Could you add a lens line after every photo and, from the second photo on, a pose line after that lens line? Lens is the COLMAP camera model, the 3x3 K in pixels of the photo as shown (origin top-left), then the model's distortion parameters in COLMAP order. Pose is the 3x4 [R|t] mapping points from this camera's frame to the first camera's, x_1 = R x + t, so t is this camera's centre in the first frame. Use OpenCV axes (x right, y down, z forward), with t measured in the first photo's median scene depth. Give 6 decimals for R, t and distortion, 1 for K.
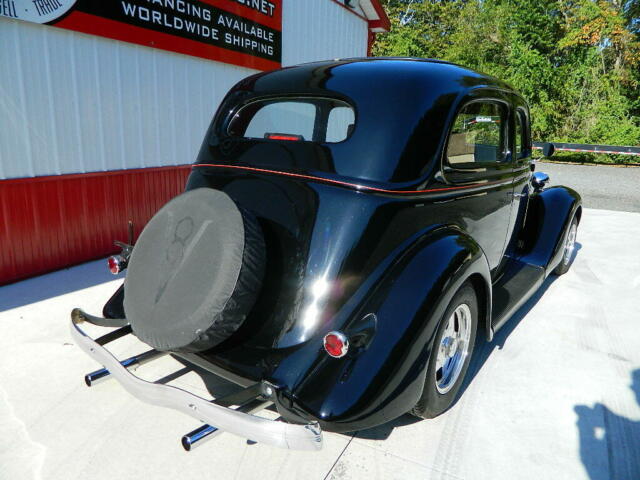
lens RADIAL K [[473.6, 0, 317.9], [0, 473.6, 237.8], [0, 0, 1]] dist [0.005426, -0.001654]
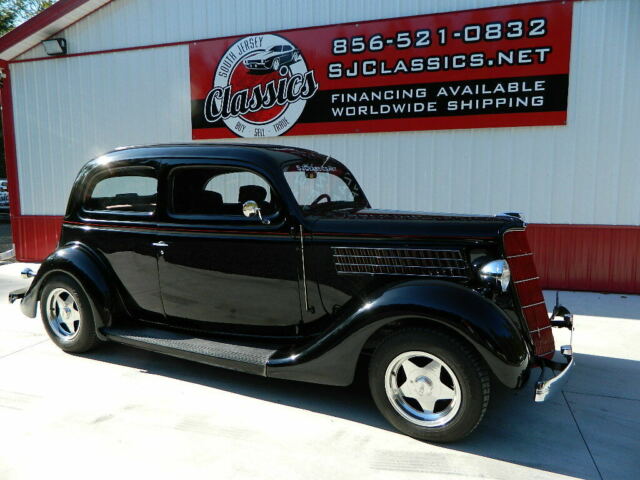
lens RADIAL K [[473.6, 0, 318.3], [0, 473.6, 240.7], [0, 0, 1]] dist [0.005426, -0.001654]
pose [[0.161752, 0.084682, -0.983191, 0.849532], [-0.213829, 0.975649, 0.048854, -0.124662], [0.963387, 0.202333, 0.175920, 0.619087]]
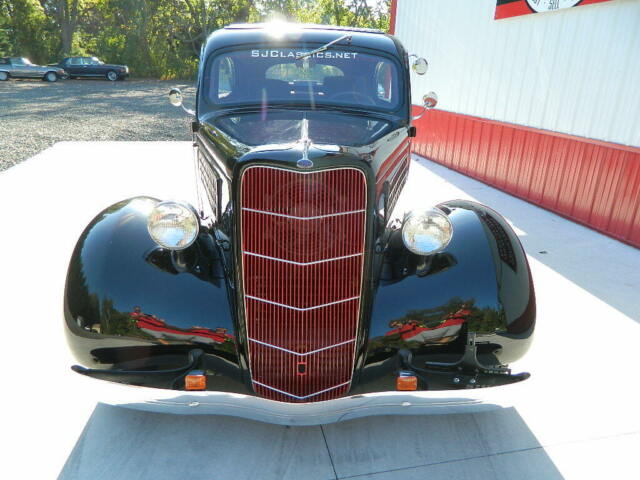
lens RADIAL K [[473.6, 0, 315.2], [0, 473.6, 238.1], [0, 0, 1]] dist [0.005426, -0.001654]
pose [[-0.778009, 0.158302, -0.607982, 0.535179], [-0.197016, 0.857444, 0.475368, -0.265048], [0.596563, 0.489622, -0.635911, 1.141331]]
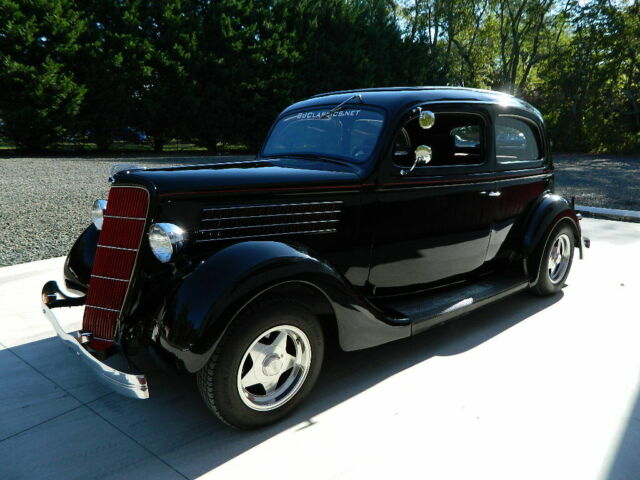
lens RADIAL K [[473.6, 0, 317.3], [0, 473.6, 243.0], [0, 0, 1]] dist [0.005426, -0.001654]
pose [[-0.977771, -0.088703, 0.189990, 0.087495], [0.004128, 0.897789, 0.440407, -0.305010], [-0.209636, 0.431401, -0.877465, 1.298650]]
